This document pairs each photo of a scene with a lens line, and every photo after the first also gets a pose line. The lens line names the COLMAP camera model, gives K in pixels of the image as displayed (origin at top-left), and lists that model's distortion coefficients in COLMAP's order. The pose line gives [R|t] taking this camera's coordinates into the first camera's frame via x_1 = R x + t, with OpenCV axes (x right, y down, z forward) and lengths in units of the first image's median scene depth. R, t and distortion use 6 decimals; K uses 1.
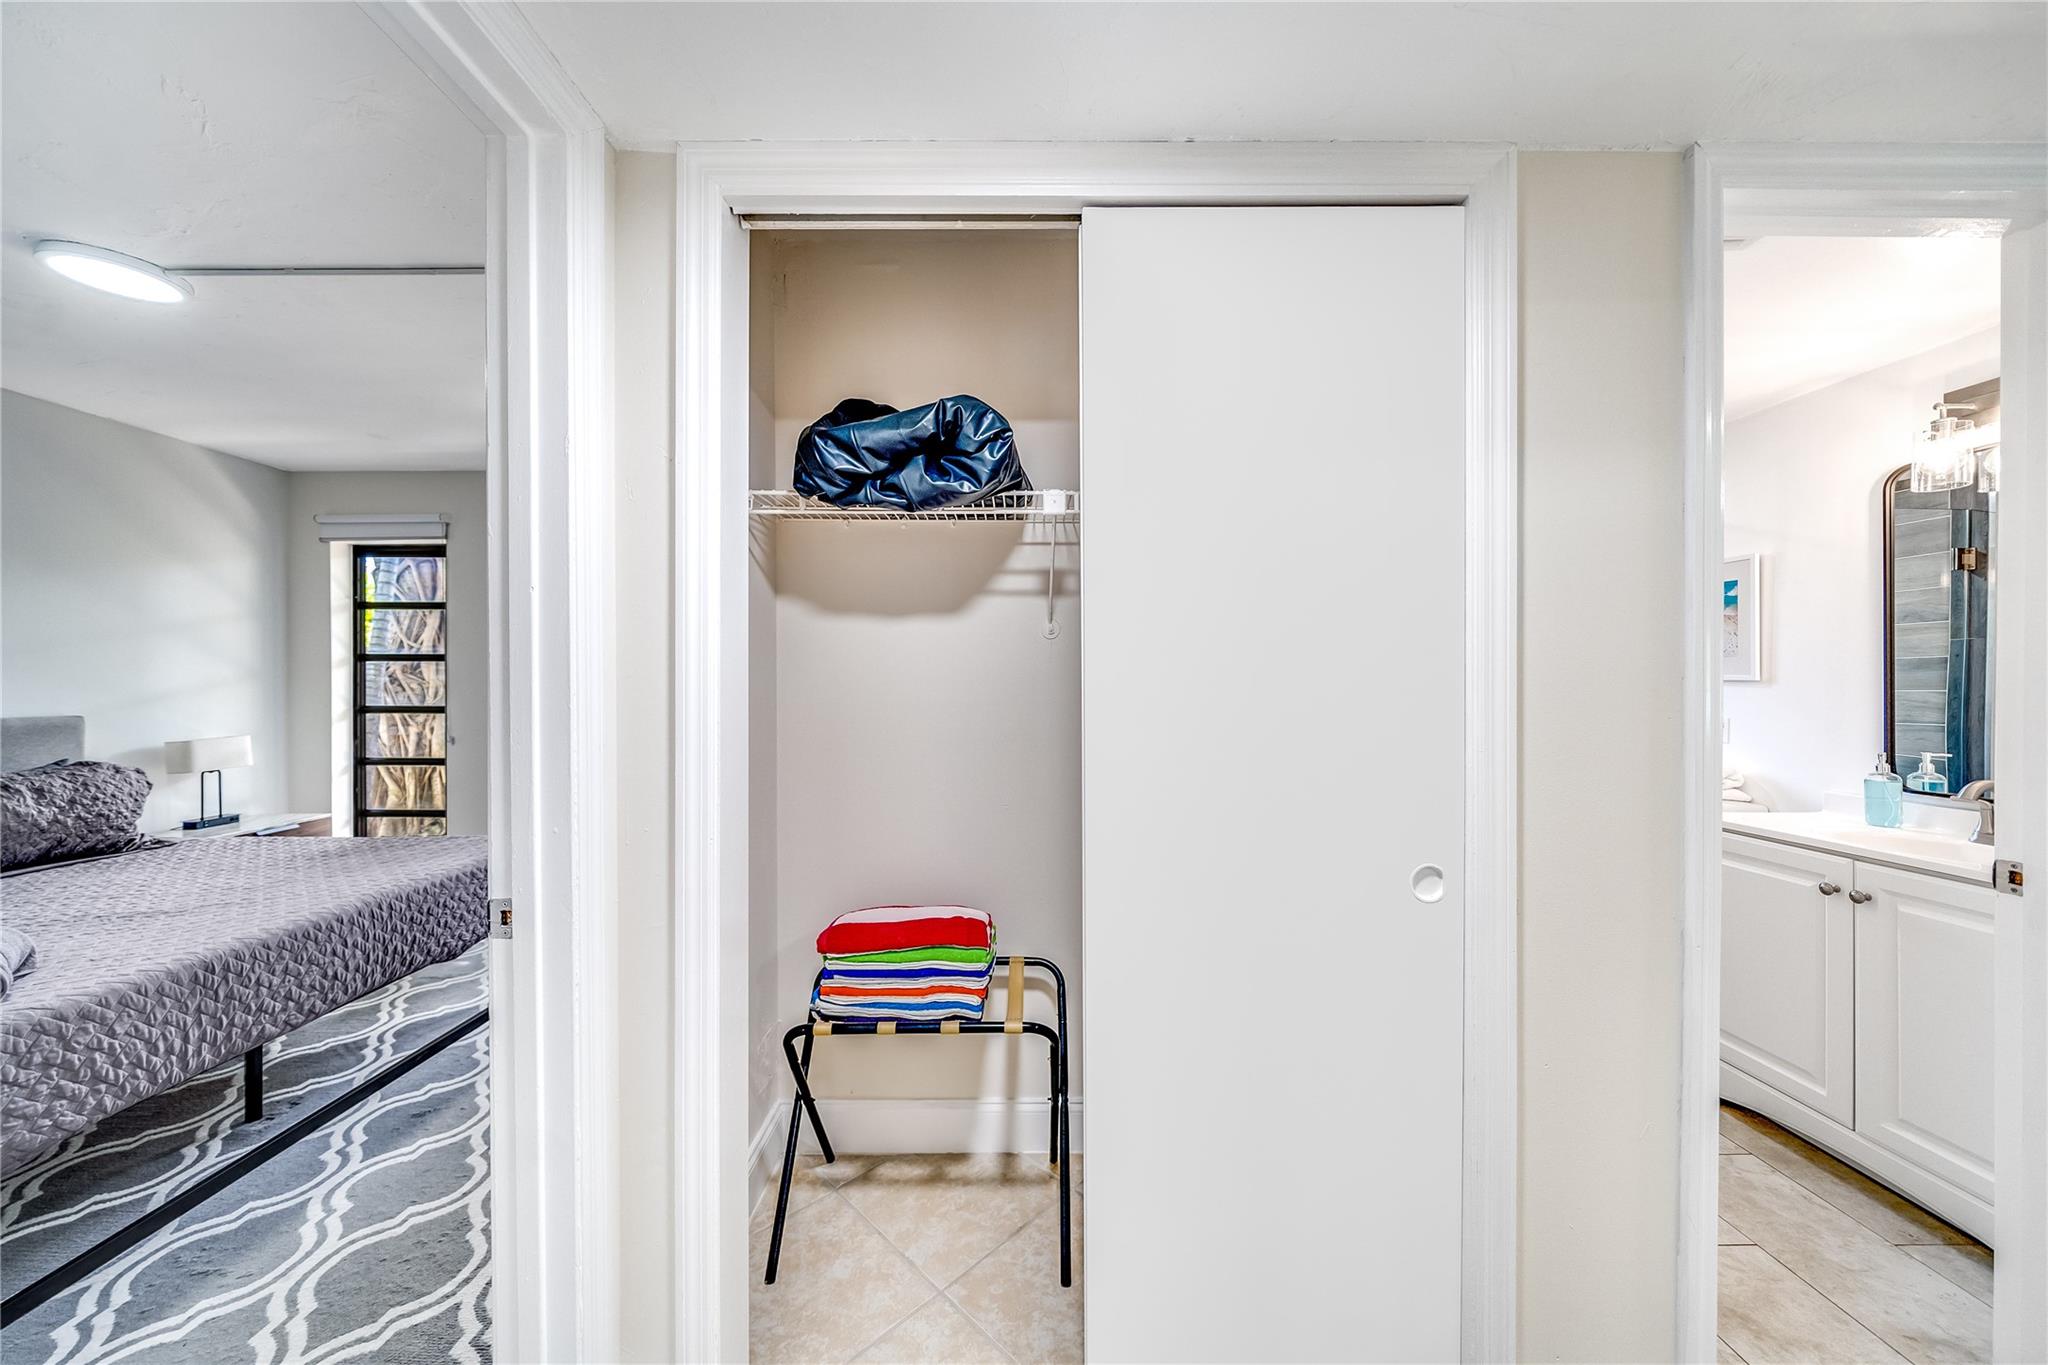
lens RADIAL K [[716.7, 0, 1024.0], [0, 716.7, 682.5], [0, 0, 1]] dist [-0.012093, 0.001502]
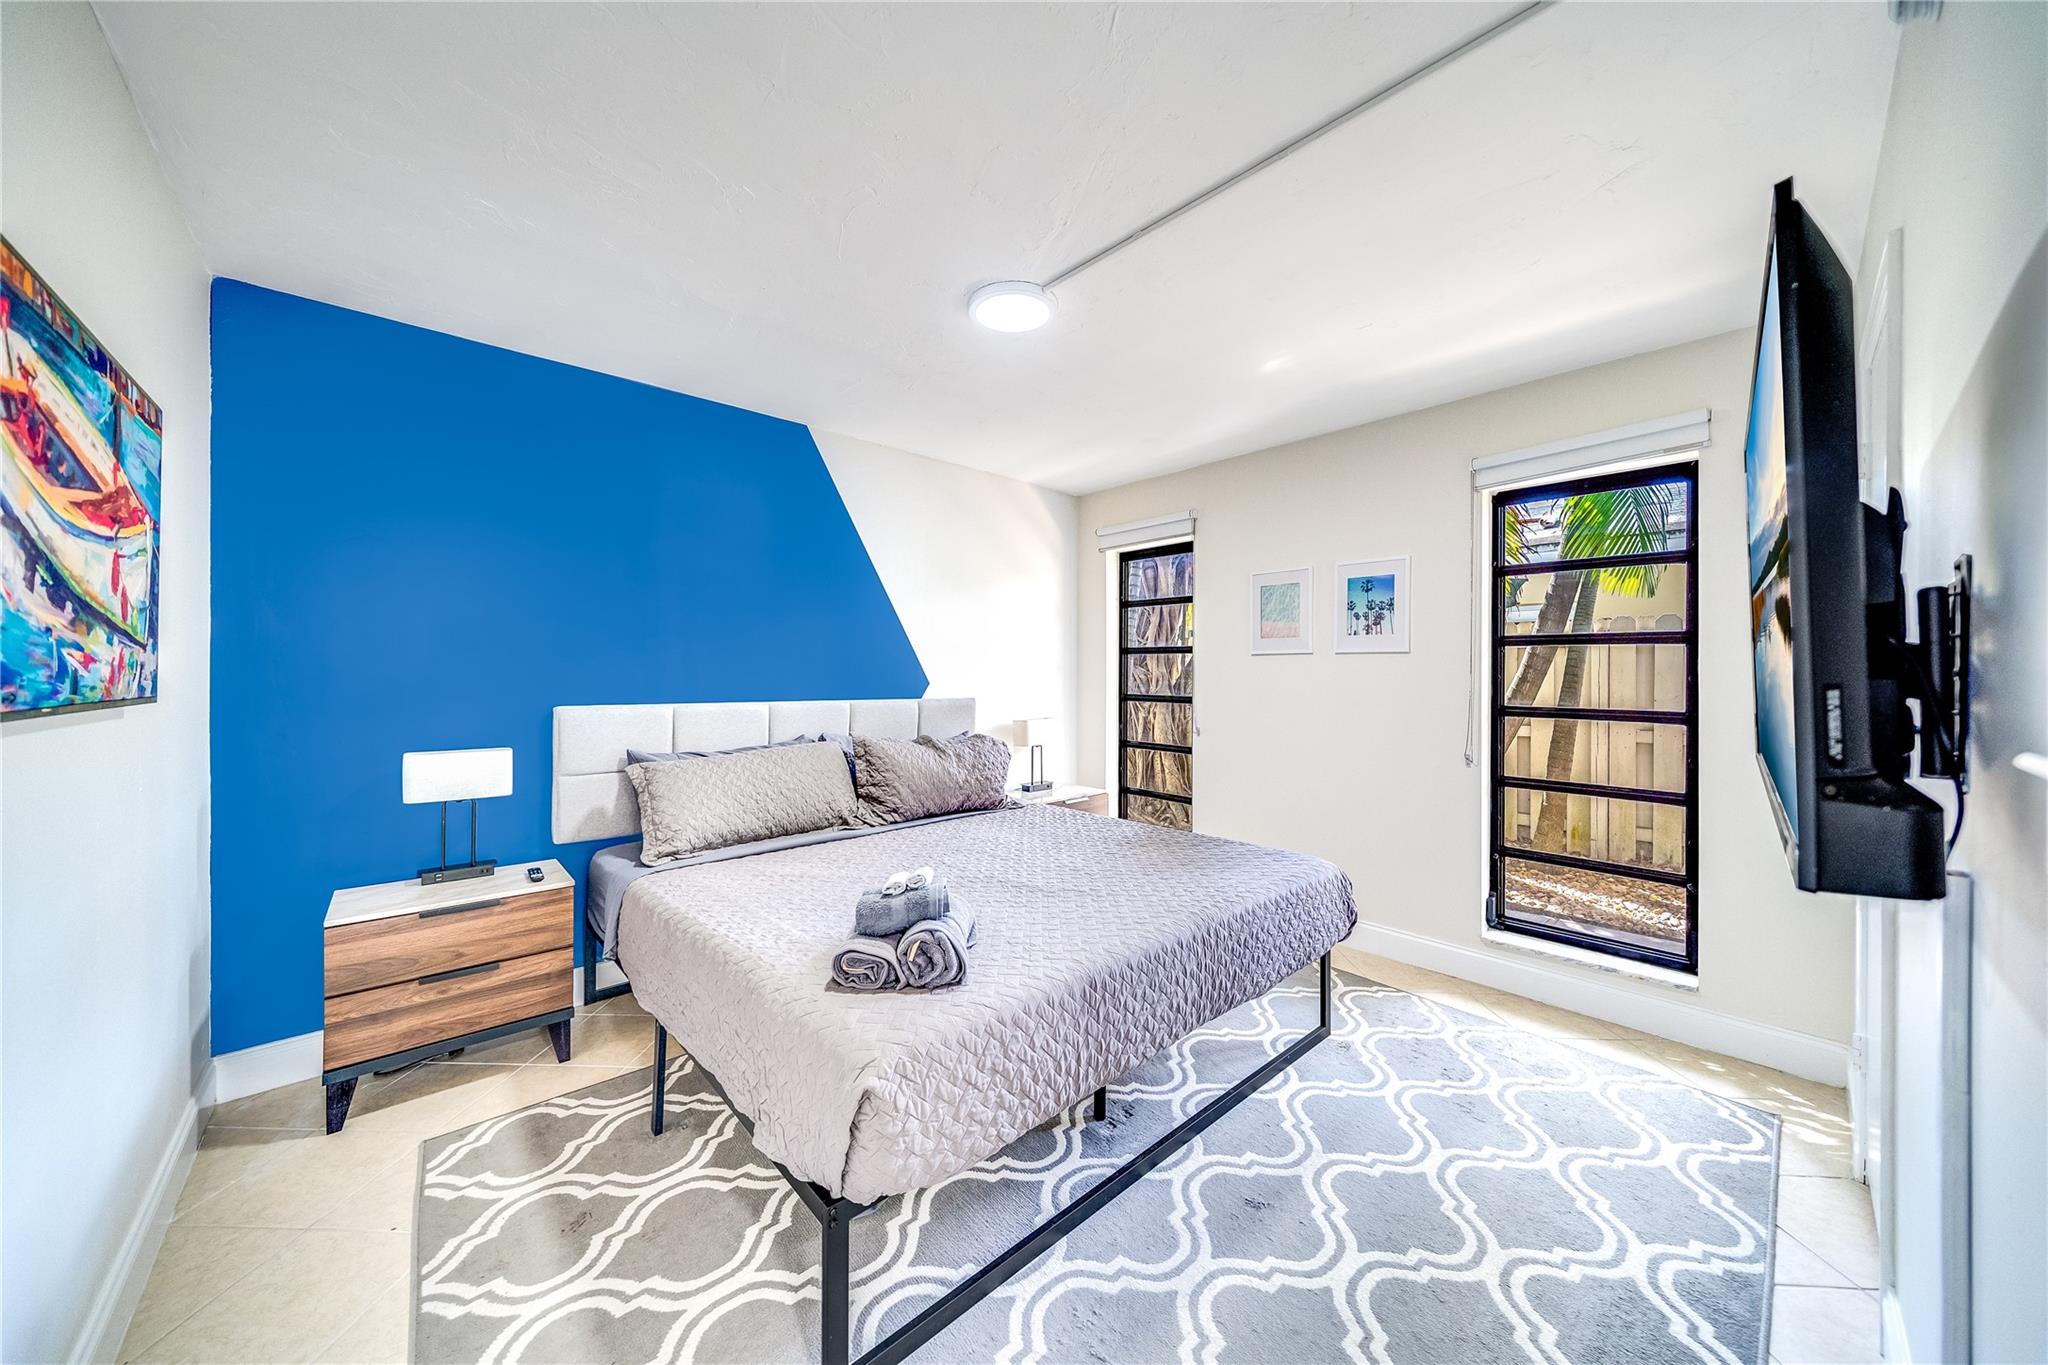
lens RADIAL K [[712.4, 0, 1009.2], [0, 712.4, 678.1], [0, 0, 1]] dist [-0.004752, -0.000092]
pose [[0.660591, 0.010805, -0.750668, -0.418321], [-0.007456, 0.999942, 0.007832, -0.001806], [0.750709, 0.000424, 0.660633, 0.238353]]
